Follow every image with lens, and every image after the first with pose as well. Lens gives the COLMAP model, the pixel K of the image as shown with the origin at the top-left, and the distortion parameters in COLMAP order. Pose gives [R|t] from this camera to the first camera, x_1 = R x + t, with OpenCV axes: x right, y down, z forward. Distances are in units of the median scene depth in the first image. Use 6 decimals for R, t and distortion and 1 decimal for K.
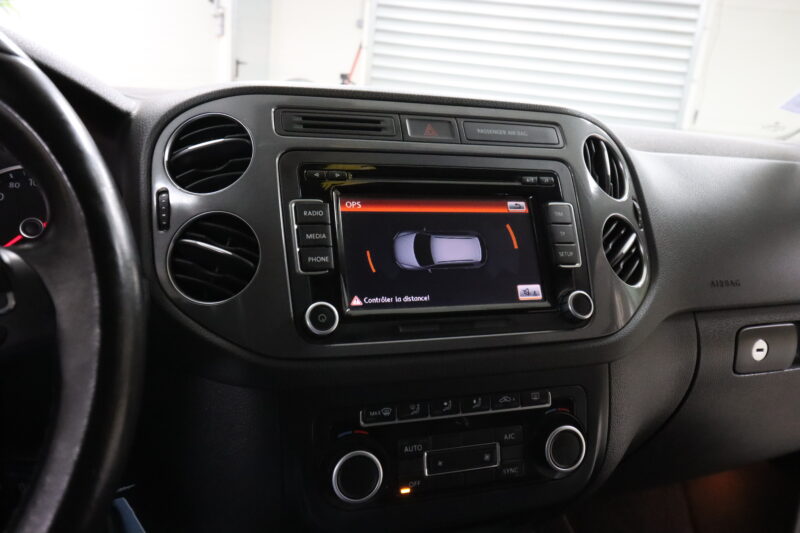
lens RADIAL K [[633.8, 0, 402.7], [0, 633.8, 255.7], [0, 0, 1]] dist [0.010022, -0.002579]
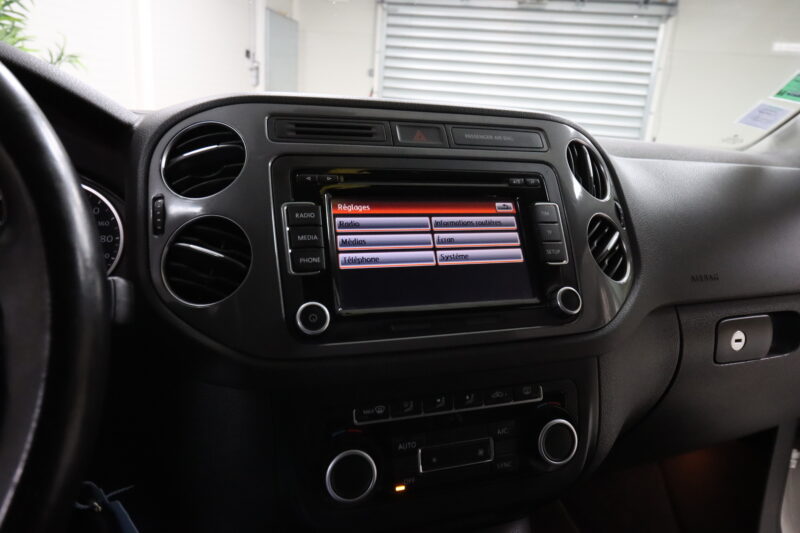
lens RADIAL K [[525.7, 0, 402.7], [0, 525.7, 253.0], [0, 0, 1]] dist [0.000510, 0.000617]
pose [[0.999675, -0.019975, -0.015857, 0.024765], [0.019613, 0.999551, -0.022672, 0.013785], [0.016303, 0.022354, 0.999617, 0.134932]]
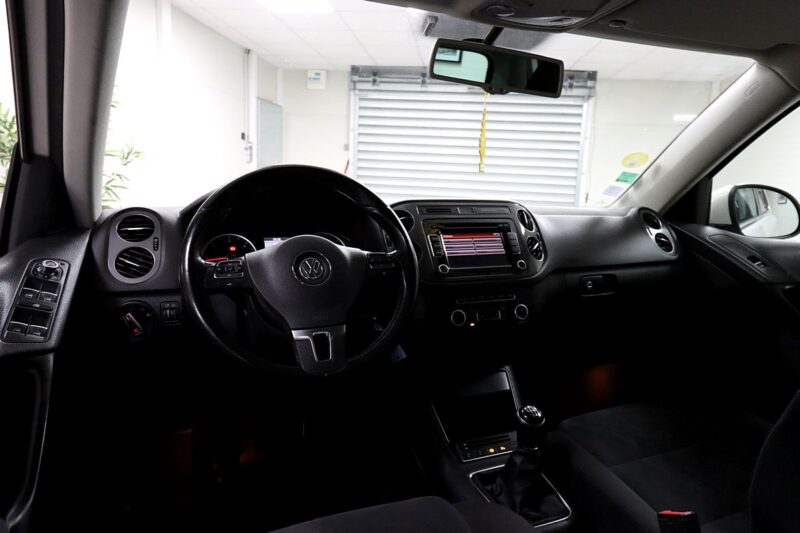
lens RADIAL K [[511.4, 0, 402.9], [0, 511.4, 254.9], [0, 0, 1]] dist [0.007176, -0.004982]
pose [[0.995844, -0.067298, 0.061372, -0.398475], [0.074561, 0.989356, -0.124960, 0.274317], [-0.052309, 0.129017, 0.990262, -1.288401]]
